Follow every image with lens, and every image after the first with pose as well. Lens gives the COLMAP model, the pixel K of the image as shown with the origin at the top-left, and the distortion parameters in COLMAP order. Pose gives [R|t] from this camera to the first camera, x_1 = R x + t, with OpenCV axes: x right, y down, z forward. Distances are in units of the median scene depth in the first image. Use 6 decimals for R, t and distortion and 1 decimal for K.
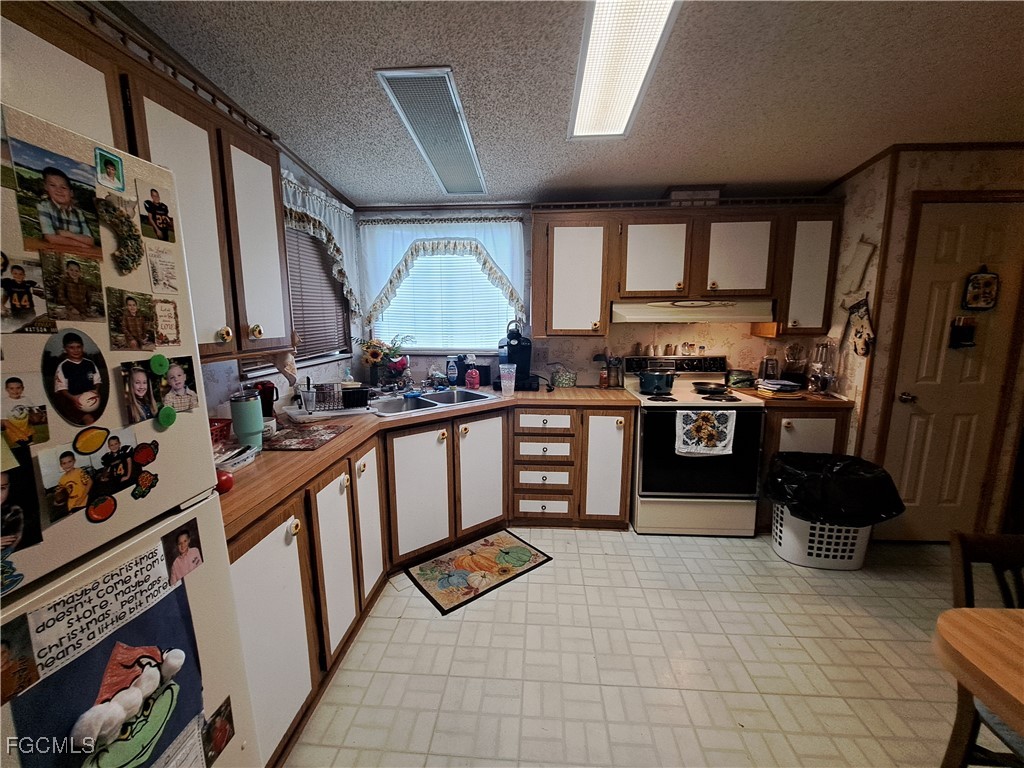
lens RADIAL K [[405.0, 0, 512.0], [0, 405.0, 384.0], [0, 0, 1]] dist [-0.013616, -0.000421]
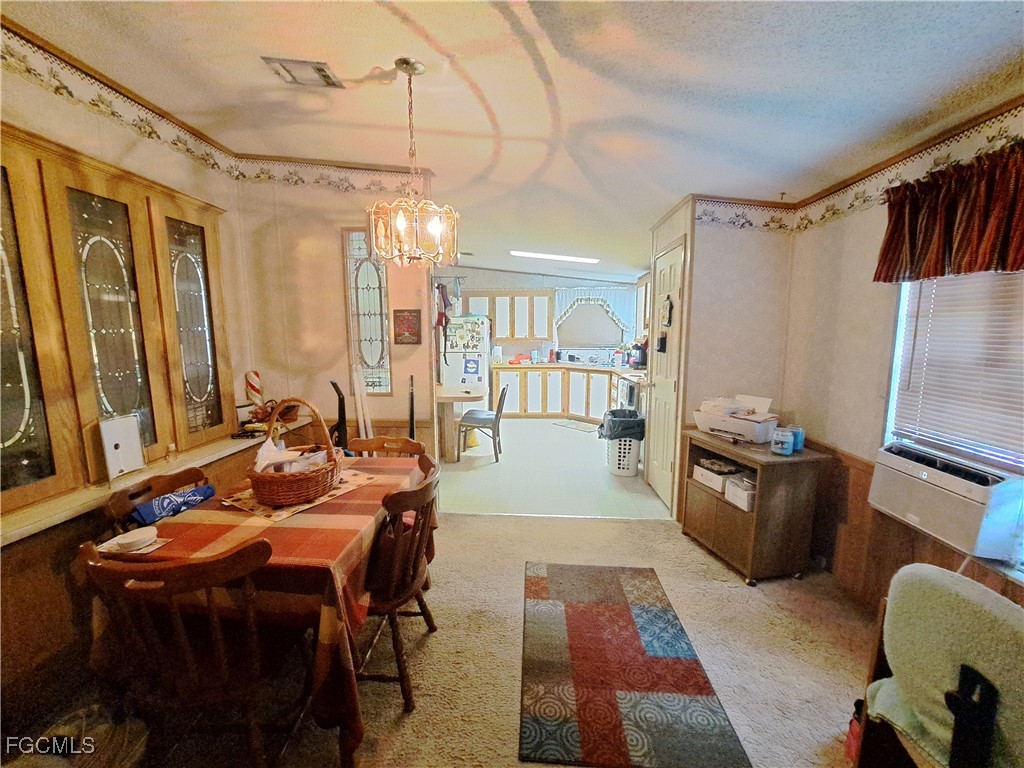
lens RADIAL K [[405.0, 0, 512.0], [0, 405.0, 384.0], [0, 0, 1]] dist [-0.013616, -0.000421]
pose [[0.006235, 0.125725, -0.992046, 2.320780], [-0.159437, 0.979499, 0.123132, -0.069122], [0.987188, 0.157401, 0.026152, 0.419002]]
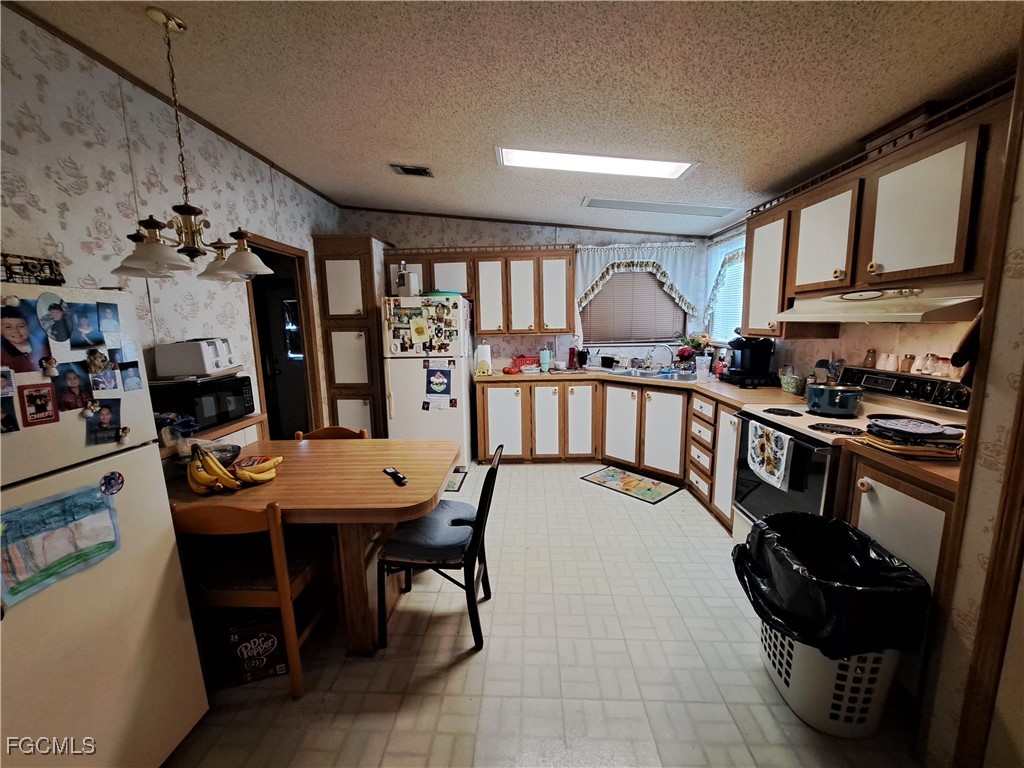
lens RADIAL K [[423.1, 0, 512.0], [0, 423.1, 384.0], [0, 0, 1]] dist [0.000254, -0.000116]
pose [[0.021478, 0.148434, -0.988689, 1.312087], [-0.141093, 0.979470, 0.143985, -0.073382], [0.989763, 0.136404, 0.041980, 0.419160]]
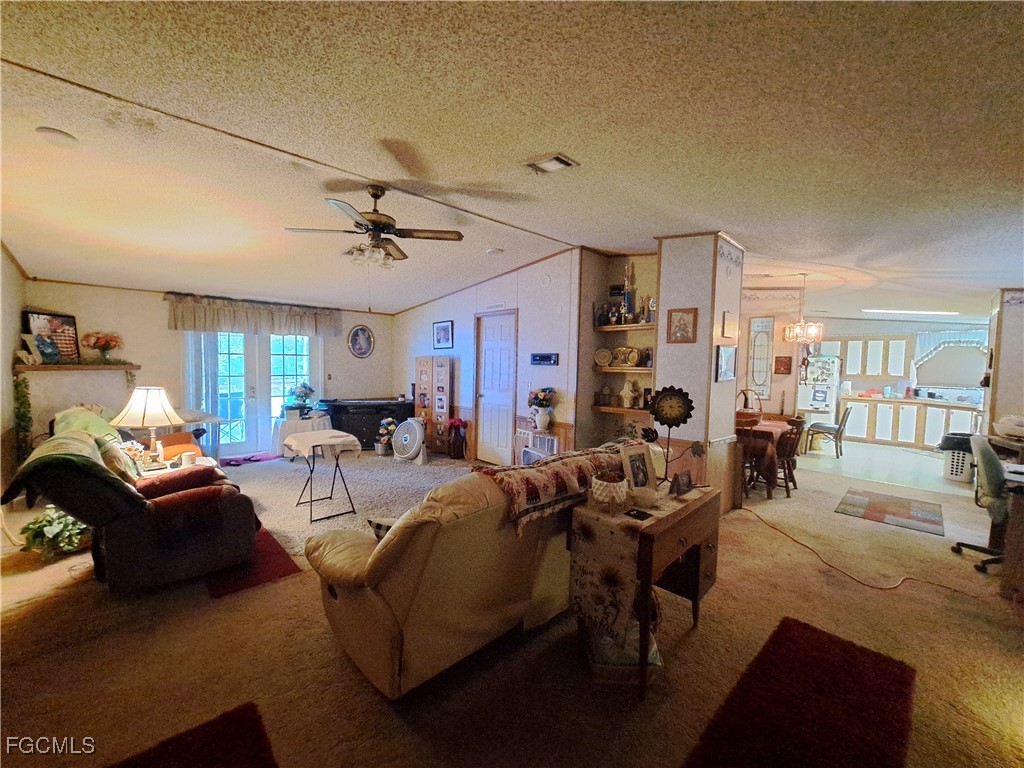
lens RADIAL K [[405.0, 0, 512.0], [0, 405.0, 384.0], [0, 0, 1]] dist [-0.013616, -0.000421]
pose [[-0.675632, 0.023360, -0.736869, 3.856421], [-0.141590, 0.976780, 0.160789, -0.083908], [0.723515, 0.212967, -0.656636, 0.529970]]
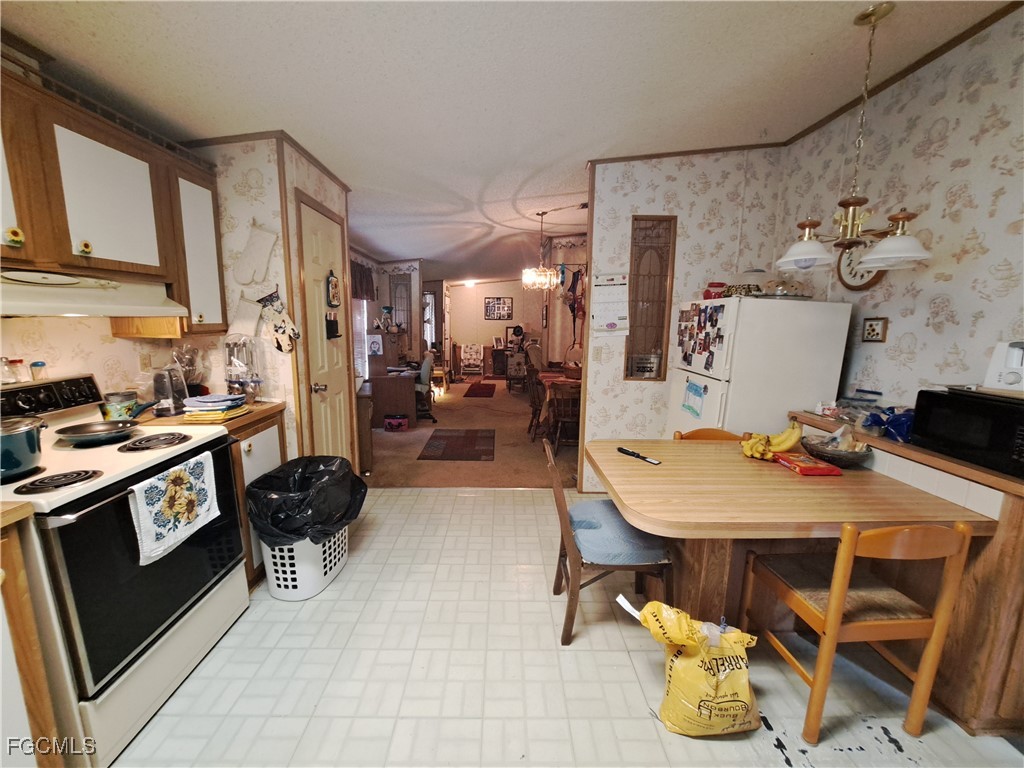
lens RADIAL K [[405.0, 0, 512.0], [0, 405.0, 384.0], [0, 0, 1]] dist [-0.013616, -0.000421]
pose [[-0.091989, -0.154214, 0.983746, -0.114533], [0.146312, 0.975119, 0.166543, -0.075984], [-0.984952, 0.159254, -0.067137, 0.535044]]
